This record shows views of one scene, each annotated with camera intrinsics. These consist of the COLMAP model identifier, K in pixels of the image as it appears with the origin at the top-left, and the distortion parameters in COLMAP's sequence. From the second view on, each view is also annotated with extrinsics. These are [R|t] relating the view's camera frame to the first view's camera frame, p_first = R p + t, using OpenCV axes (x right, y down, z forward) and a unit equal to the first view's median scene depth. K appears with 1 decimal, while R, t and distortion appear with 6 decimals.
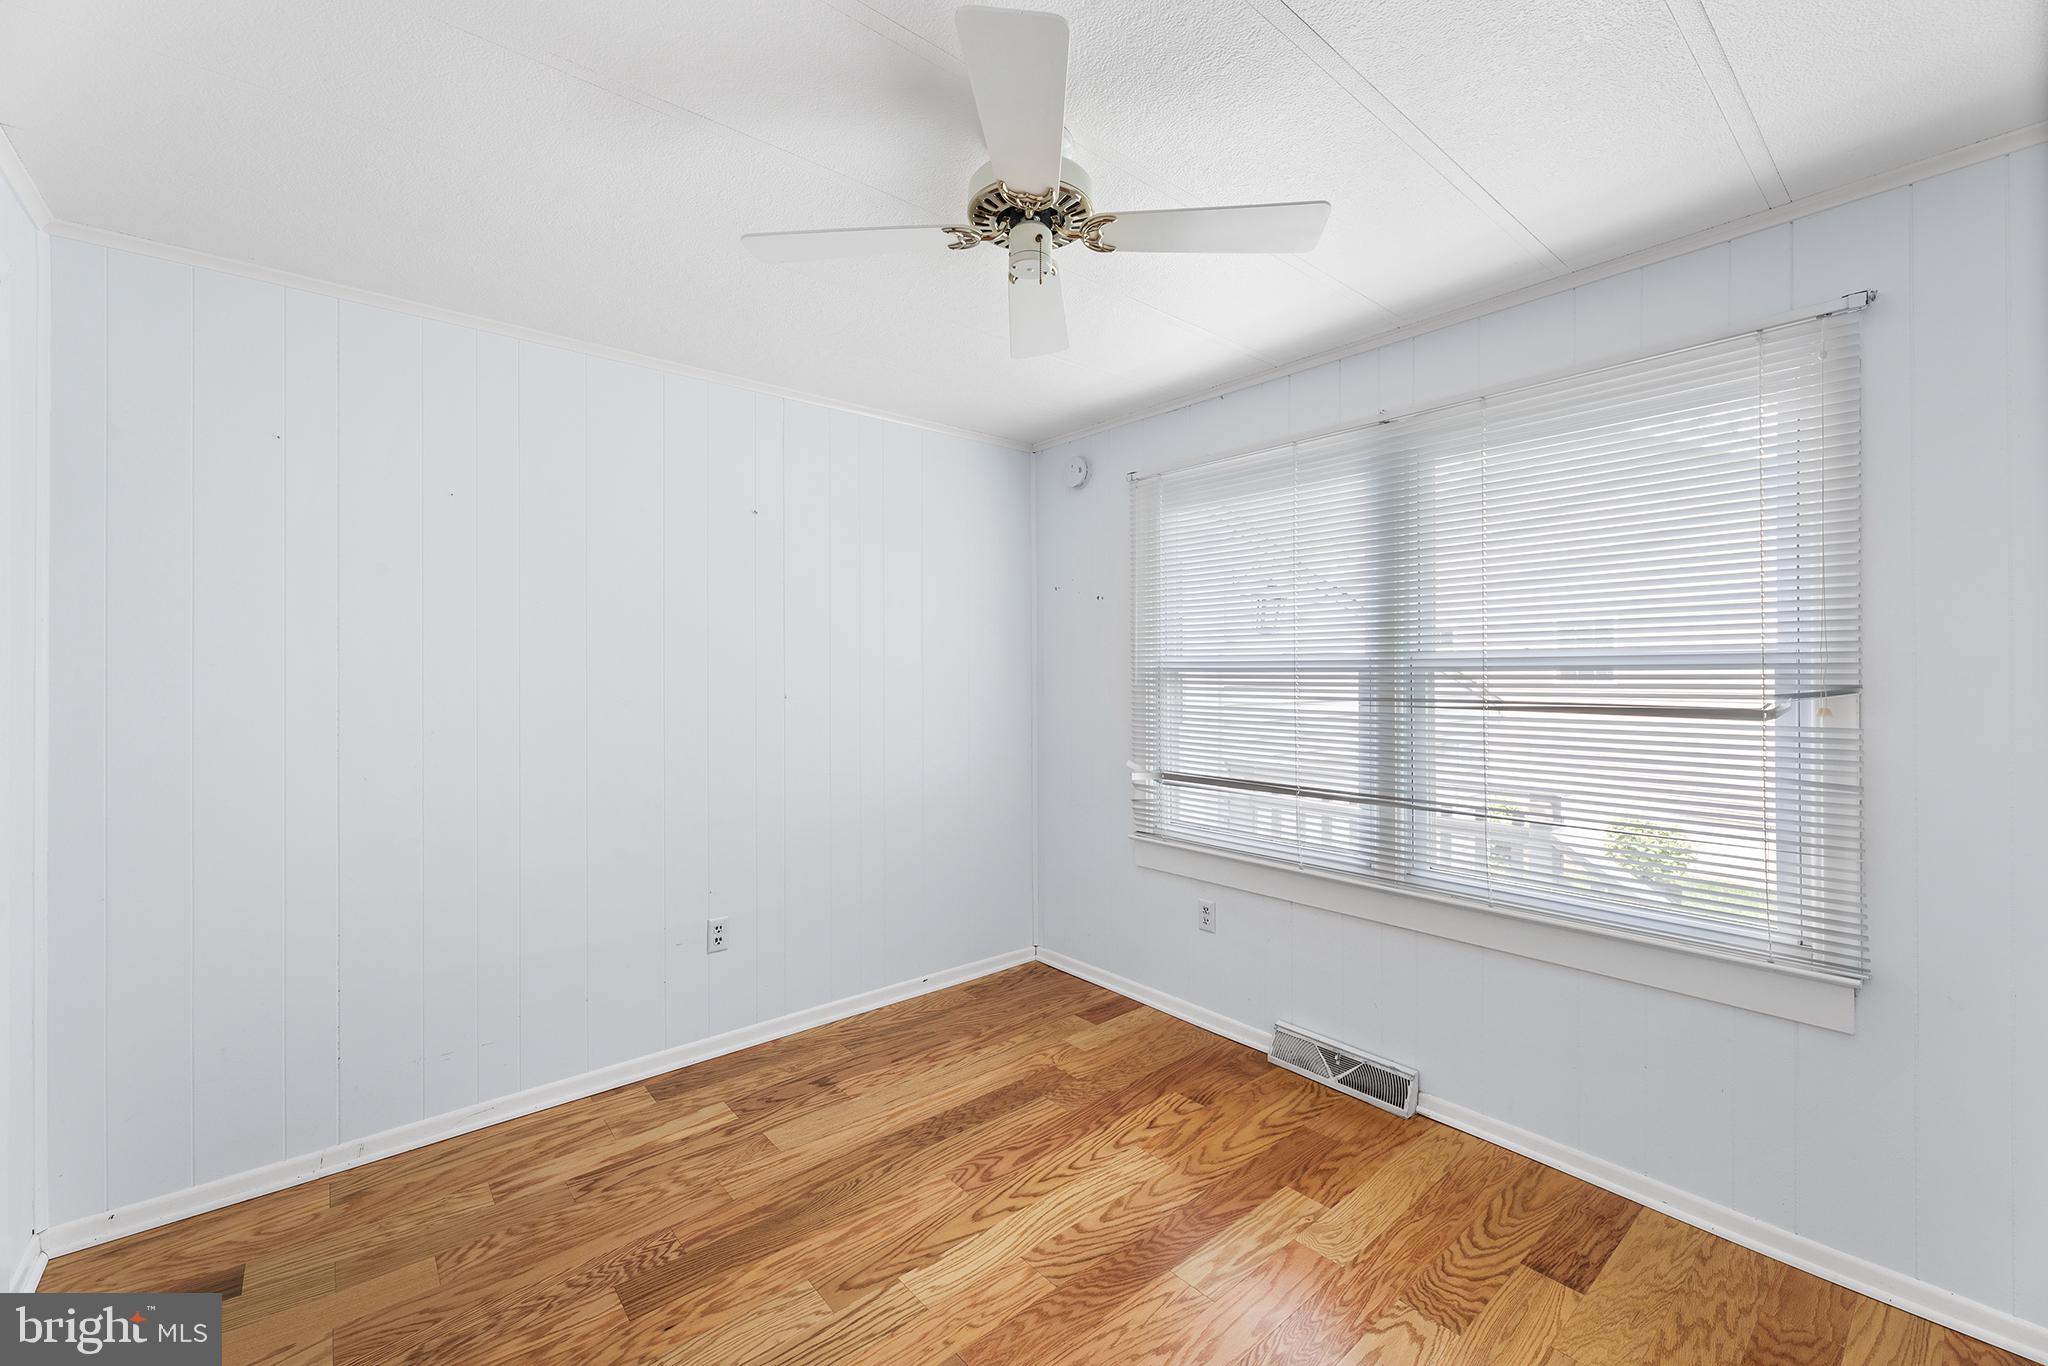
lens RADIAL K [[827.1, 0, 1021.6], [0, 827.1, 677.9], [0, 0, 1]] dist [-0.002347, -0.001447]
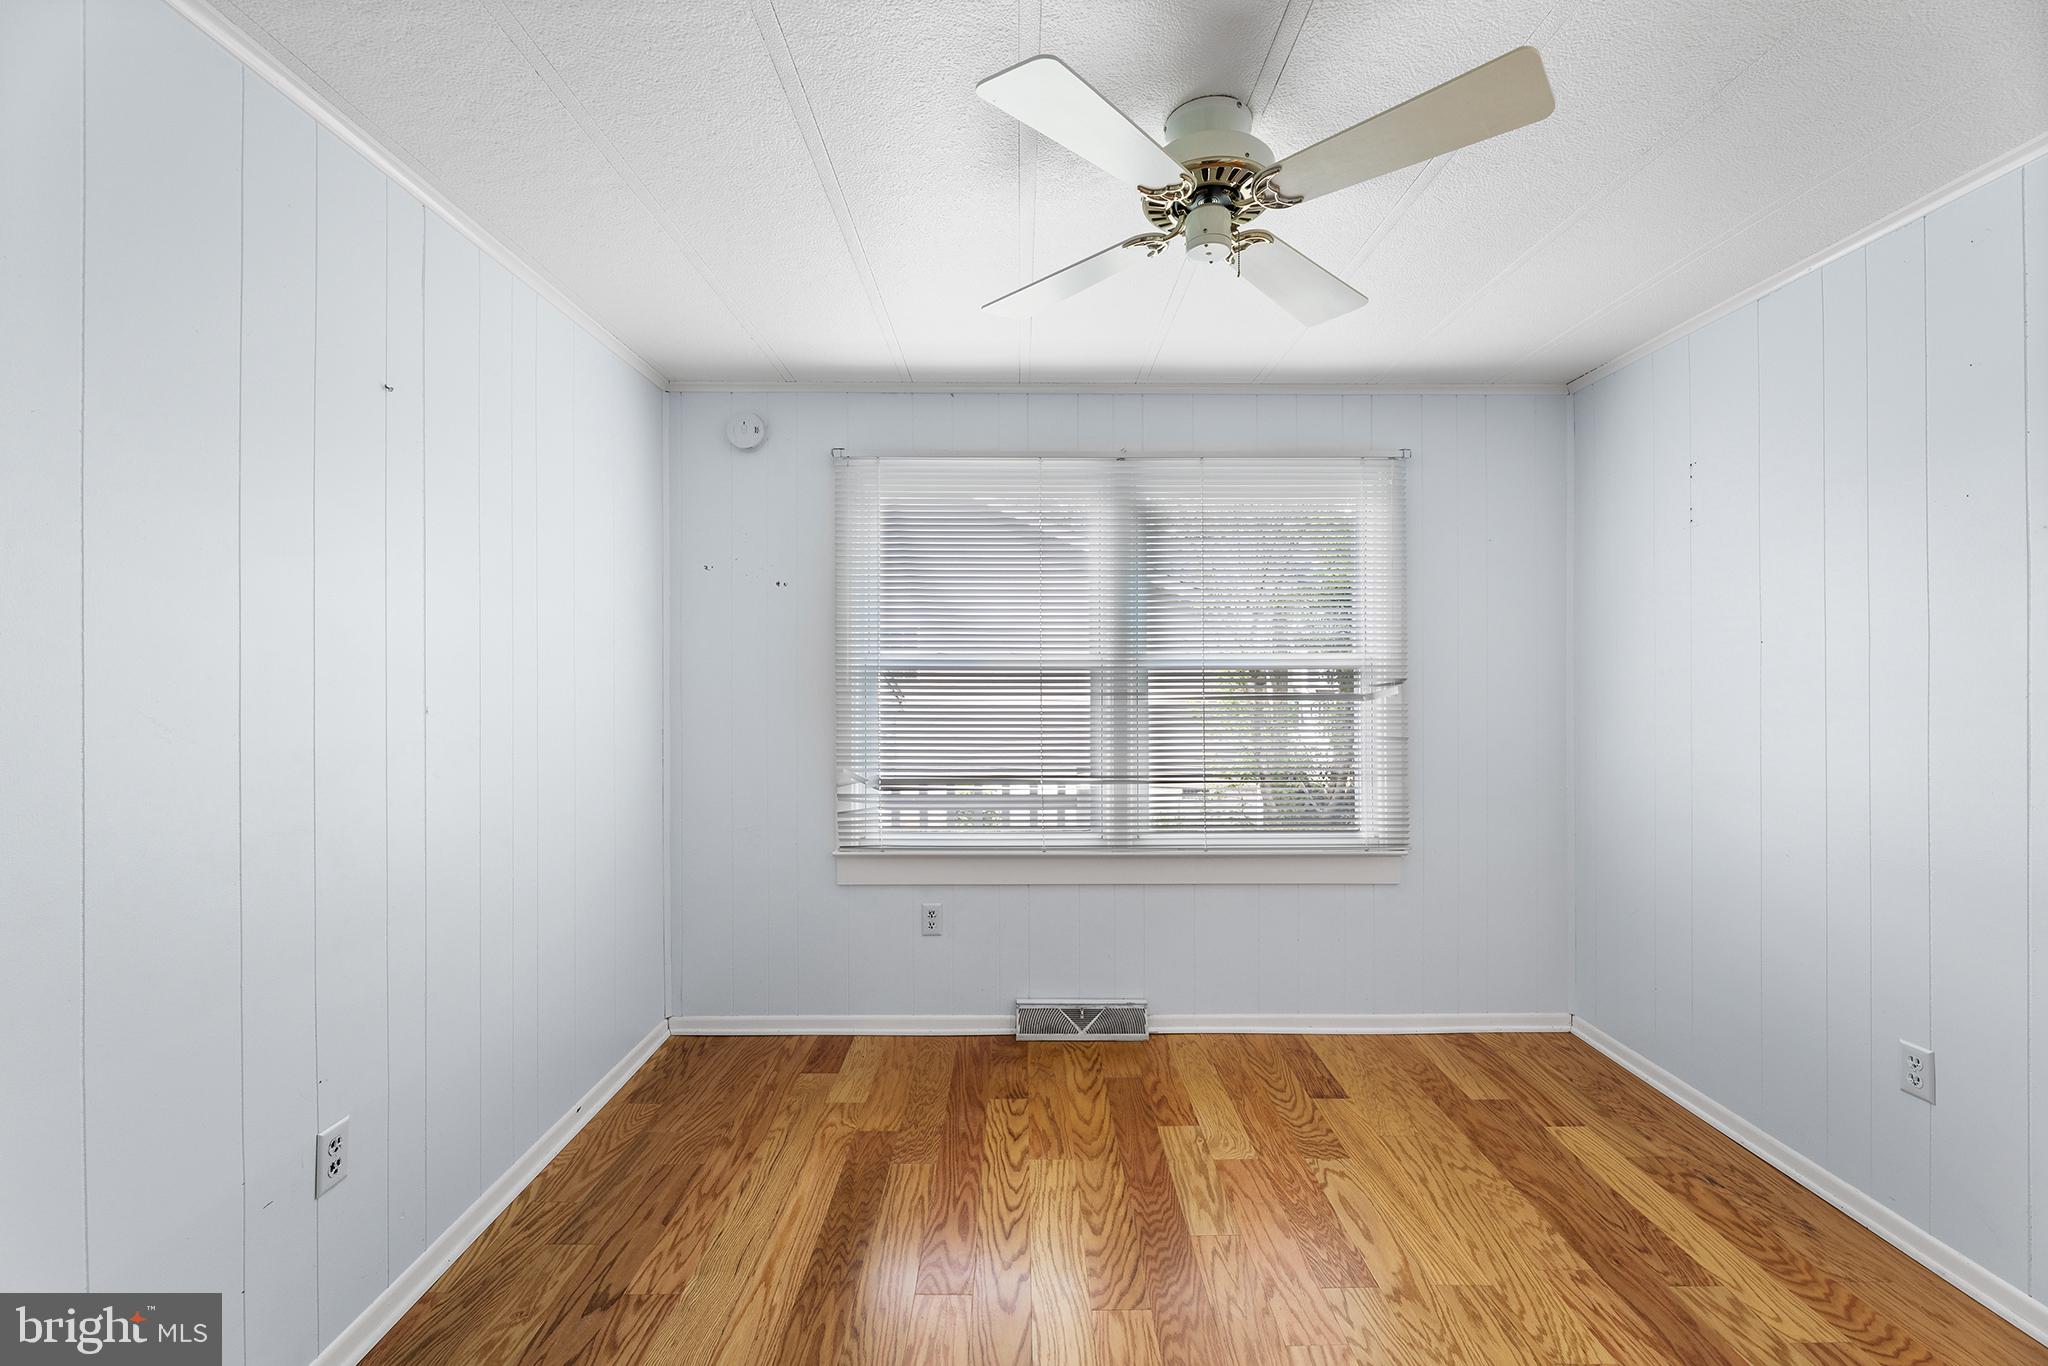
lens RADIAL K [[827.1, 0, 1025.1], [0, 827.1, 676.3], [0, 0, 1]] dist [-0.002347, -0.001447]
pose [[0.640169, -0.003064, 0.768228, -0.556695], [0.006095, 0.999981, -0.001091, 0.001756], [-0.768210, 0.005381, 0.640175, 0.350387]]
